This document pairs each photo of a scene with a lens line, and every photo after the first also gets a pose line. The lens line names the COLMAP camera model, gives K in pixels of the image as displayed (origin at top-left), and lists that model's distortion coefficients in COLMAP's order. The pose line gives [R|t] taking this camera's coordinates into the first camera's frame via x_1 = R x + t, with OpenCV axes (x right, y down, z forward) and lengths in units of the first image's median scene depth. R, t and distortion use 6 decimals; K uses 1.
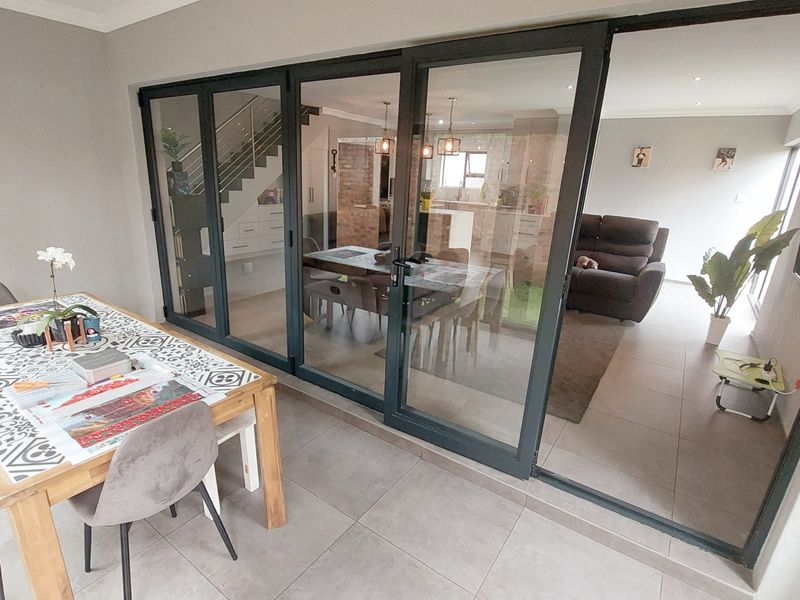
lens RADIAL K [[425.1, 0, 378.3], [0, 425.1, 311.4], [0, 0, 1]] dist [-0.007528, -0.010457]
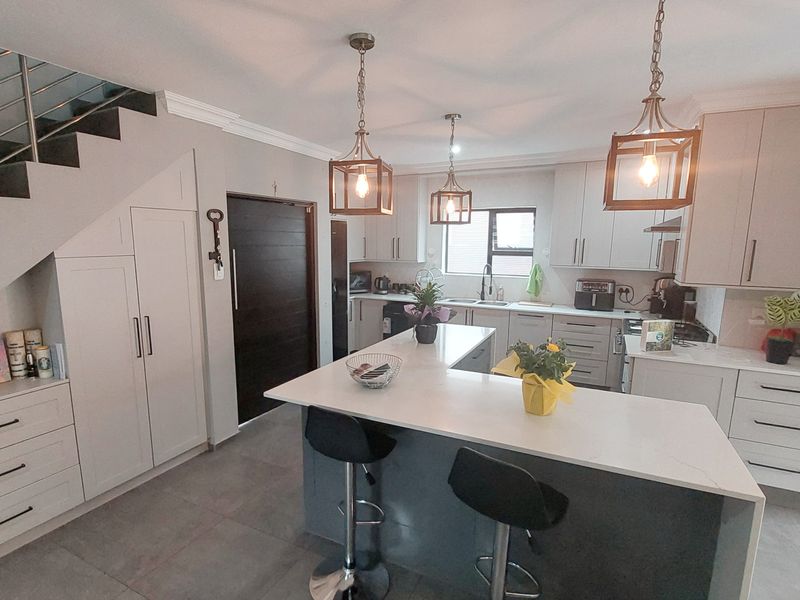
lens RADIAL K [[425.1, 0, 378.3], [0, 425.1, 311.4], [0, 0, 1]] dist [-0.007528, -0.010457]
pose [[0.989290, -0.059131, 0.133446, -0.017359], [0.077883, 0.987084, -0.139996, -0.286936], [-0.123445, 0.148890, 0.981118, 0.789094]]
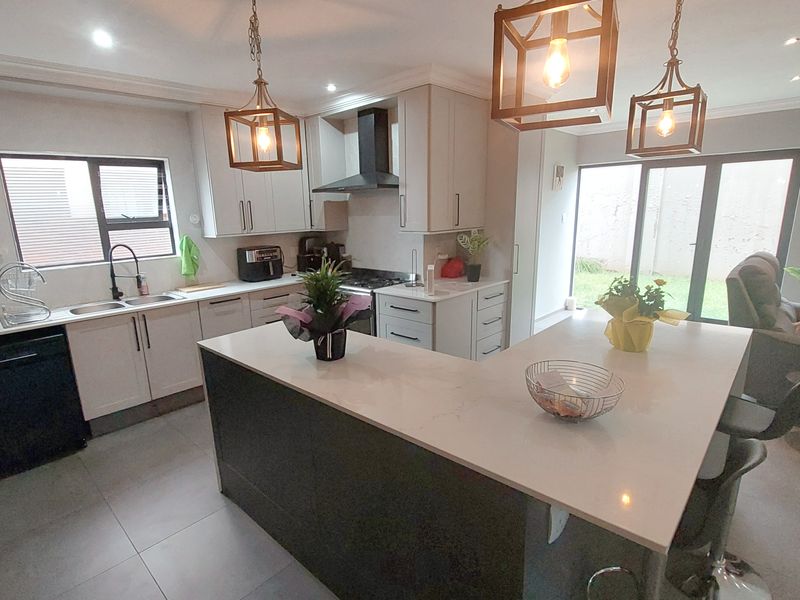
lens RADIAL K [[425.1, 0, 378.3], [0, 425.1, 311.4], [0, 0, 1]] dist [-0.007528, -0.010457]
pose [[0.141688, -0.277438, 0.950238, -0.175116], [0.343048, 0.914201, 0.215765, -0.398406], [-0.928570, 0.295406, 0.224706, 1.149434]]
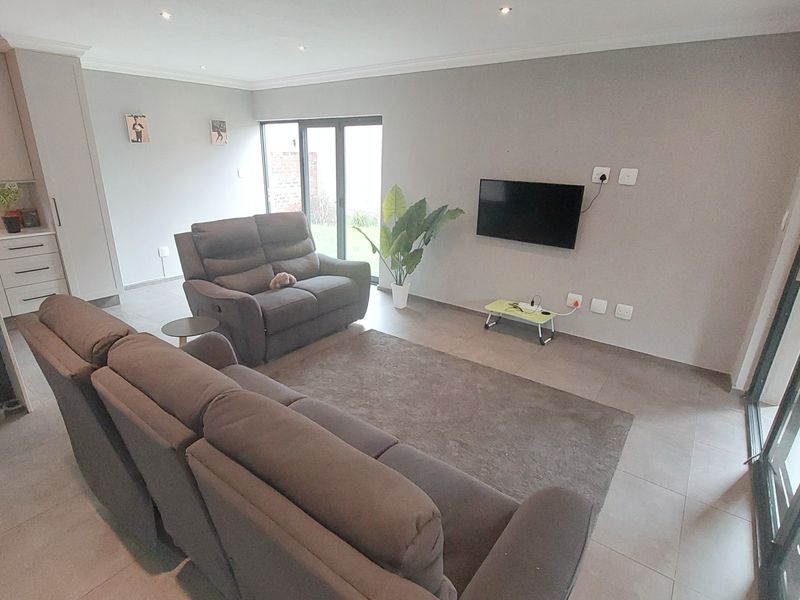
lens RADIAL K [[425.1, 0, 378.3], [0, 425.1, 311.4], [0, 0, 1]] dist [-0.007528, -0.010457]
pose [[0.031326, -0.383451, 0.923030, -0.178039], [0.297524, 0.885198, 0.357637, -0.223535], [-0.954200, 0.263420, 0.141816, 0.581998]]
